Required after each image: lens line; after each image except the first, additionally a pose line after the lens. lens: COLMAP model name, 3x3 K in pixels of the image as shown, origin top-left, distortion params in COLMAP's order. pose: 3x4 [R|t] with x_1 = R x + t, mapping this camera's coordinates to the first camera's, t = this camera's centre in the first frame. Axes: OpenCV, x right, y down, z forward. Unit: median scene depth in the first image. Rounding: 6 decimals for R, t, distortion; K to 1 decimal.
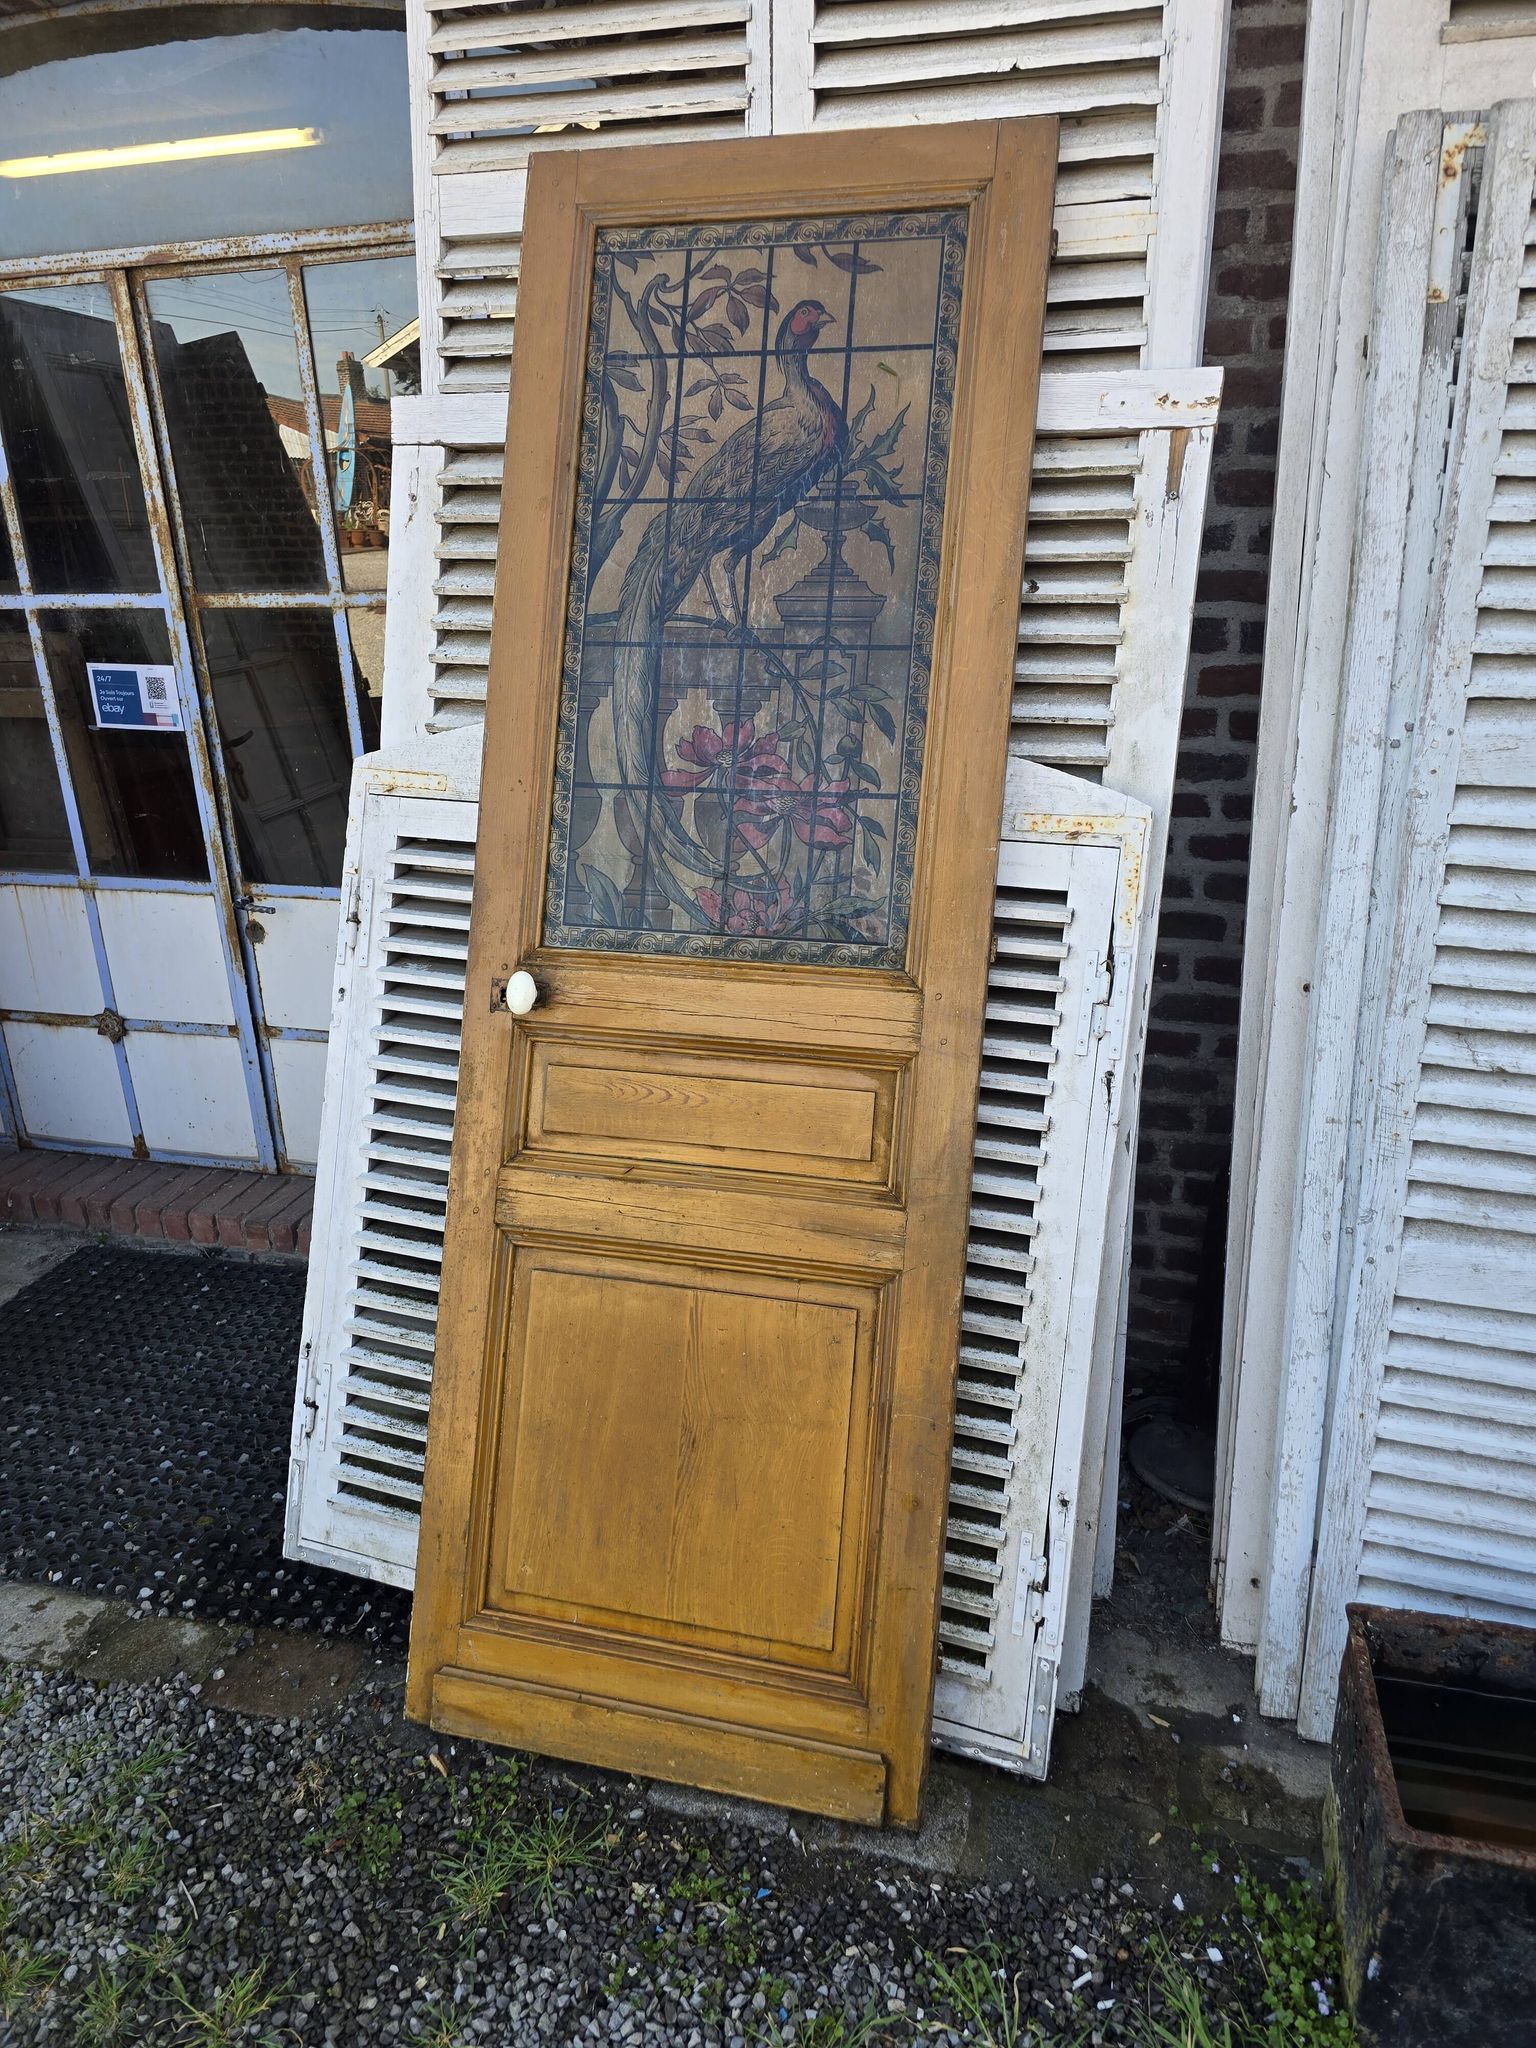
lens RADIAL K [[1373.6, 0, 763.9], [0, 1373.6, 1015.9], [0, 0, 1]] dist [0.044957, -0.046536]
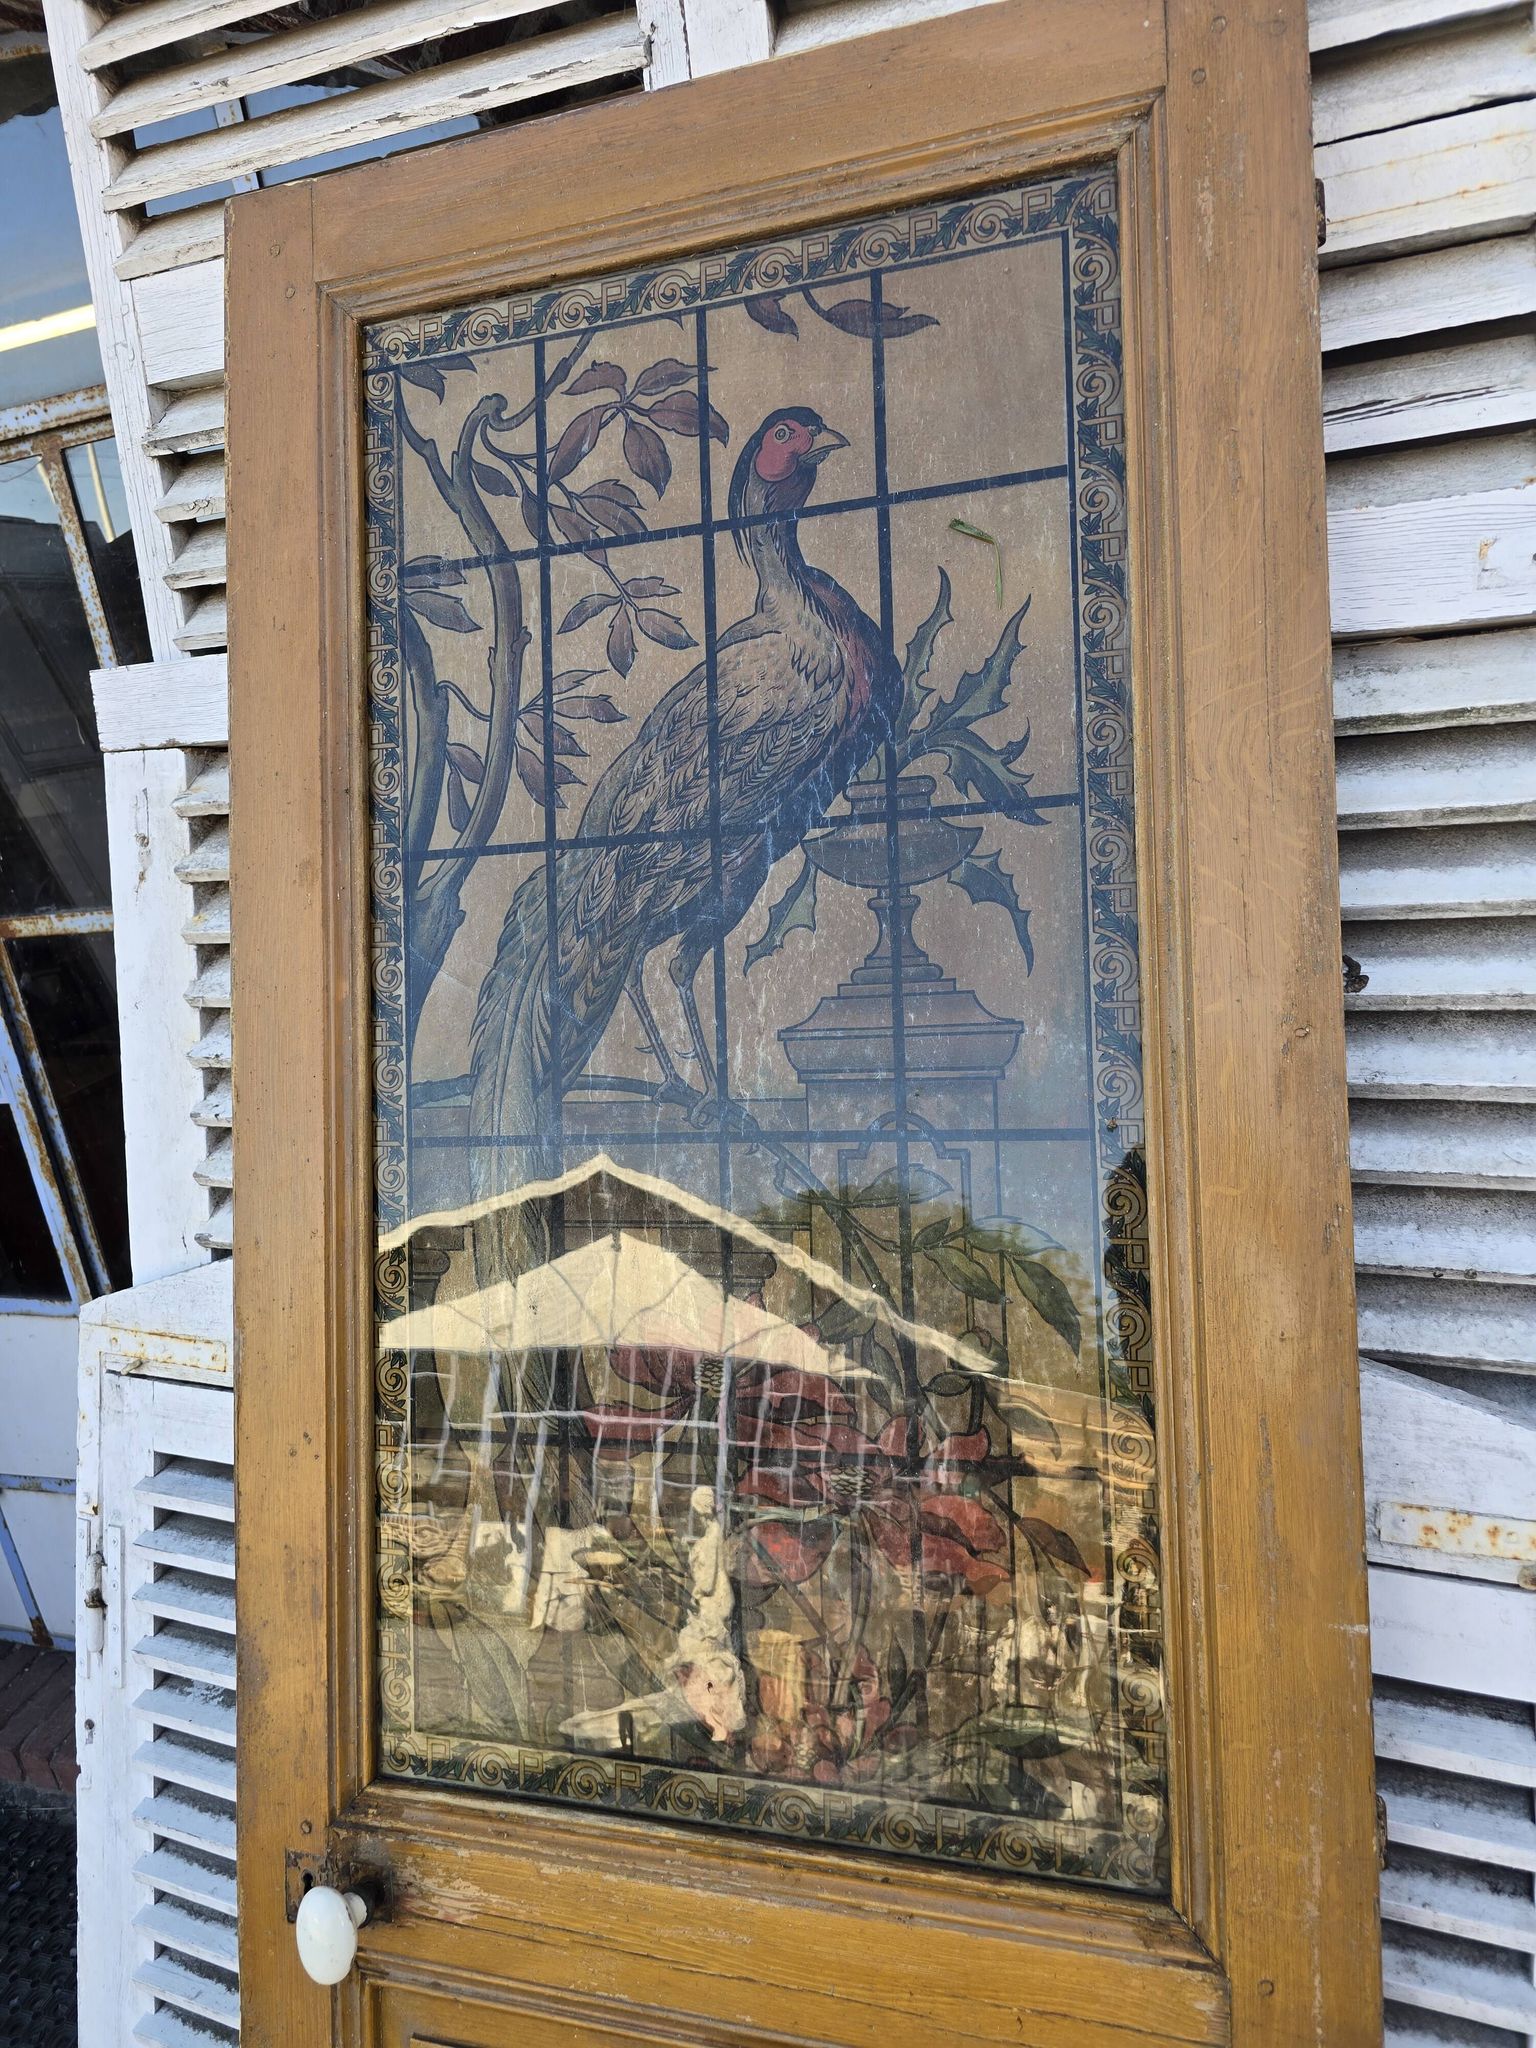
lens RADIAL K [[1373.6, 0, 772.2], [0, 1373.6, 1038.4], [0, 0, 1]] dist [0.044957, -0.046536]
pose [[0.991871, -0.104282, -0.072921, 0.038893], [0.101747, 0.994097, -0.037662, -0.283985], [0.076418, 0.029936, 0.996626, 0.532779]]
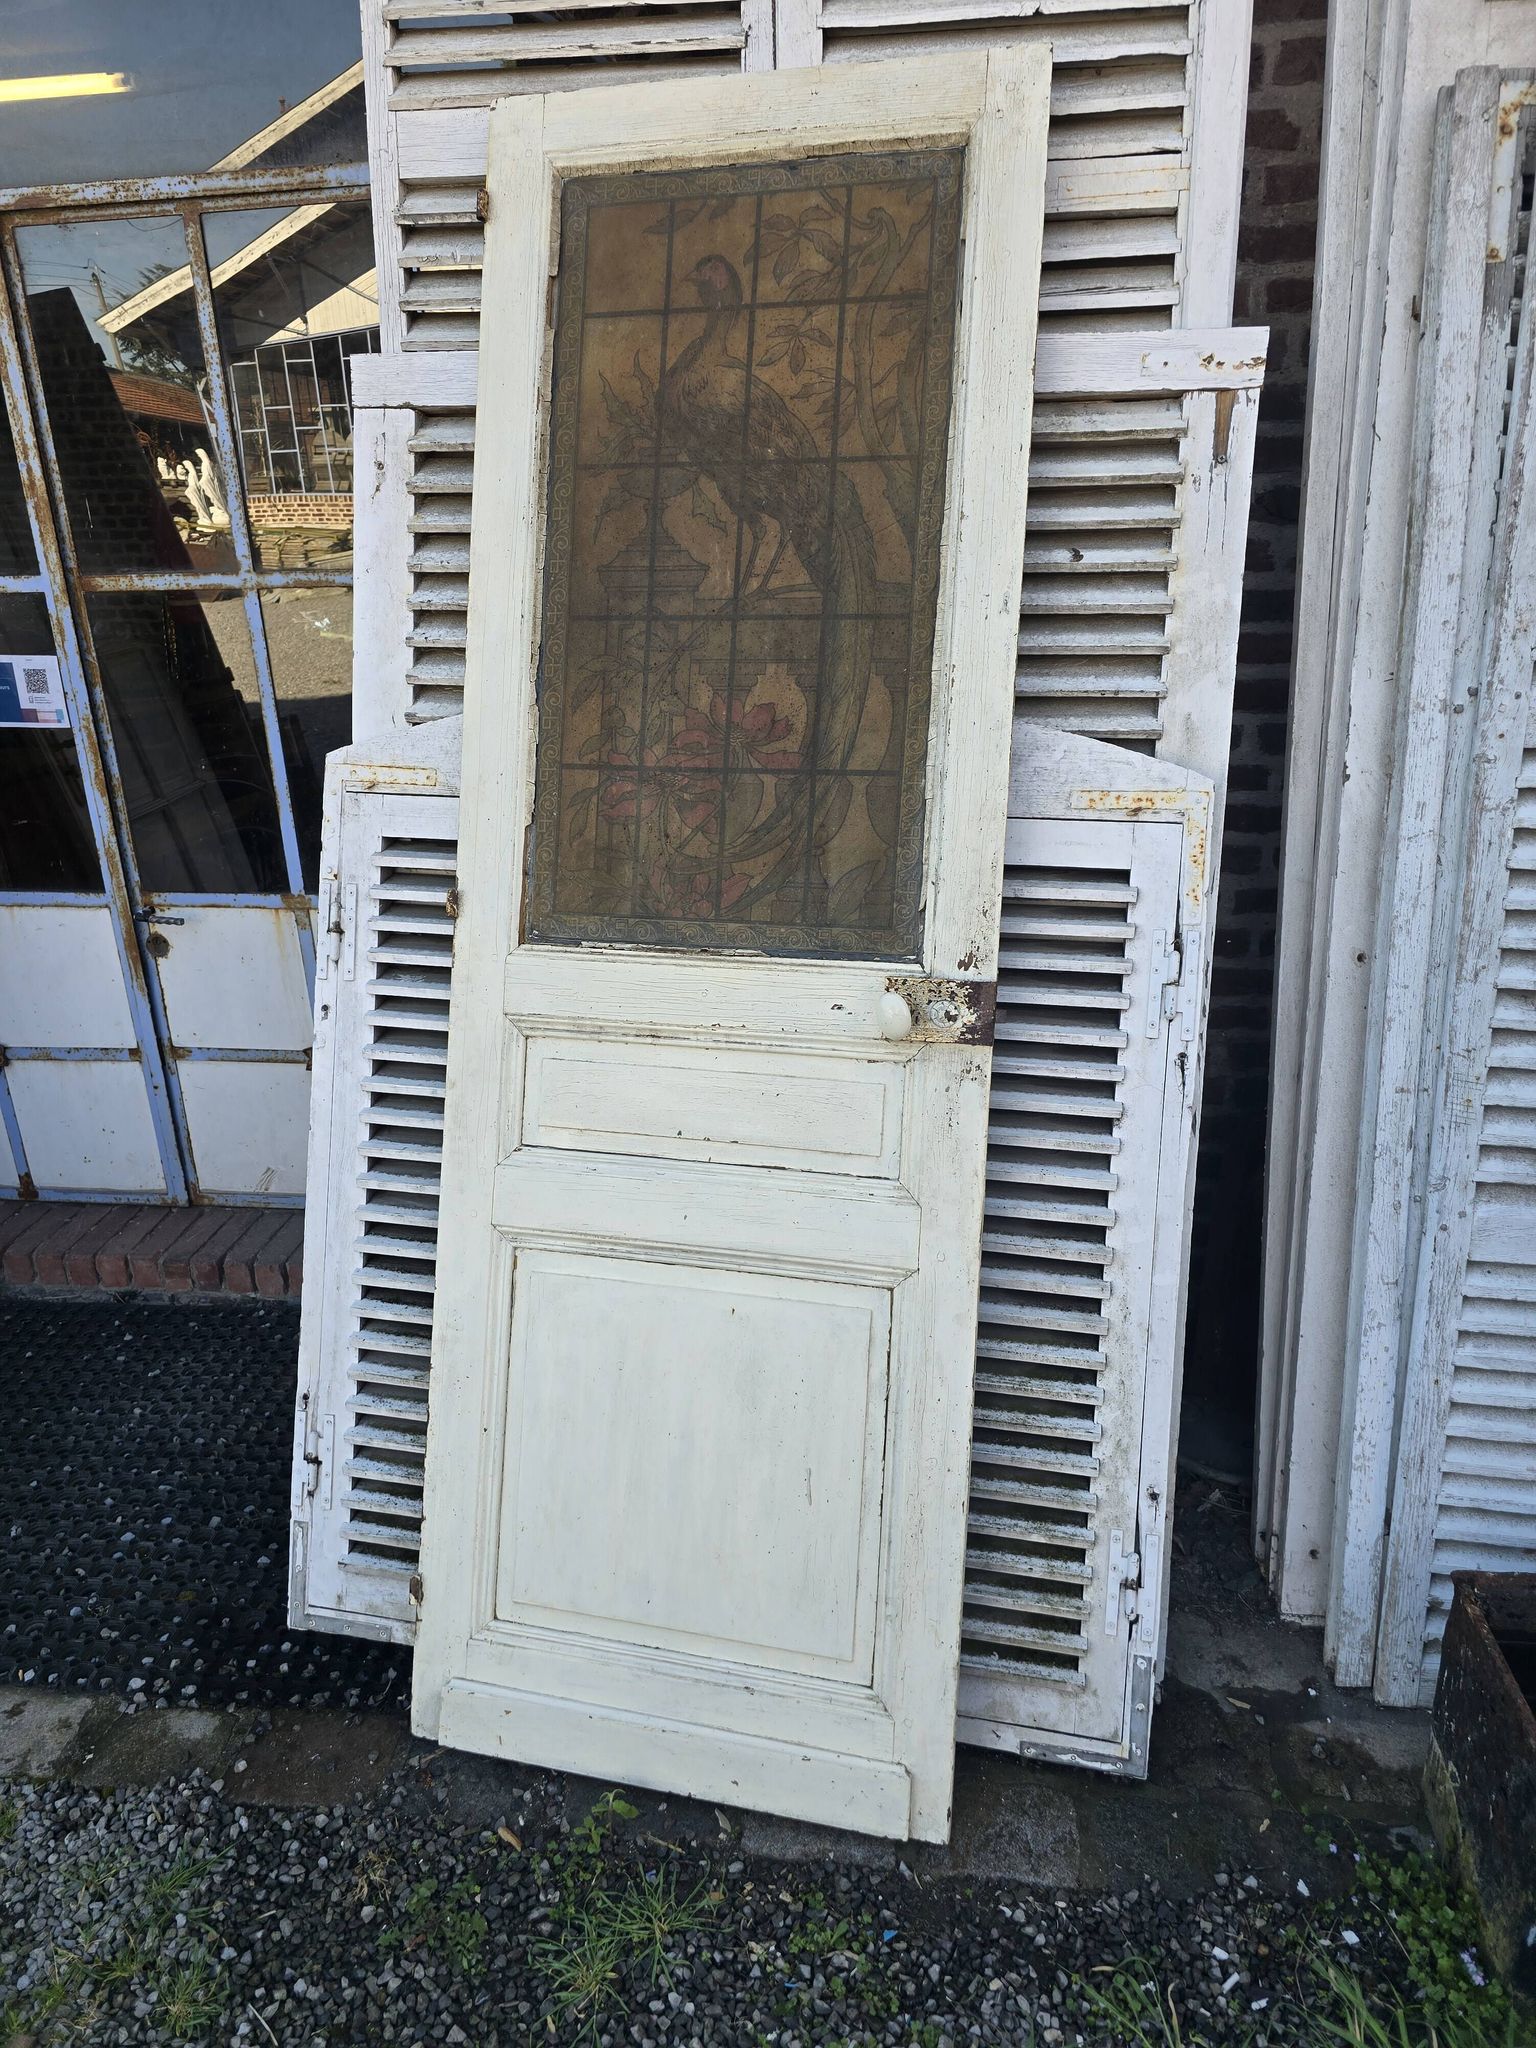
lens RADIAL K [[1373.6, 0, 743.1], [0, 1373.6, 1014.9], [0, 0, 1]] dist [0.044957, -0.046536]
pose [[0.990997, -0.051317, 0.123655, -0.168931], [0.049764, 0.998639, 0.015621, -0.016556], [-0.124288, -0.009326, 0.992202, 0.066892]]
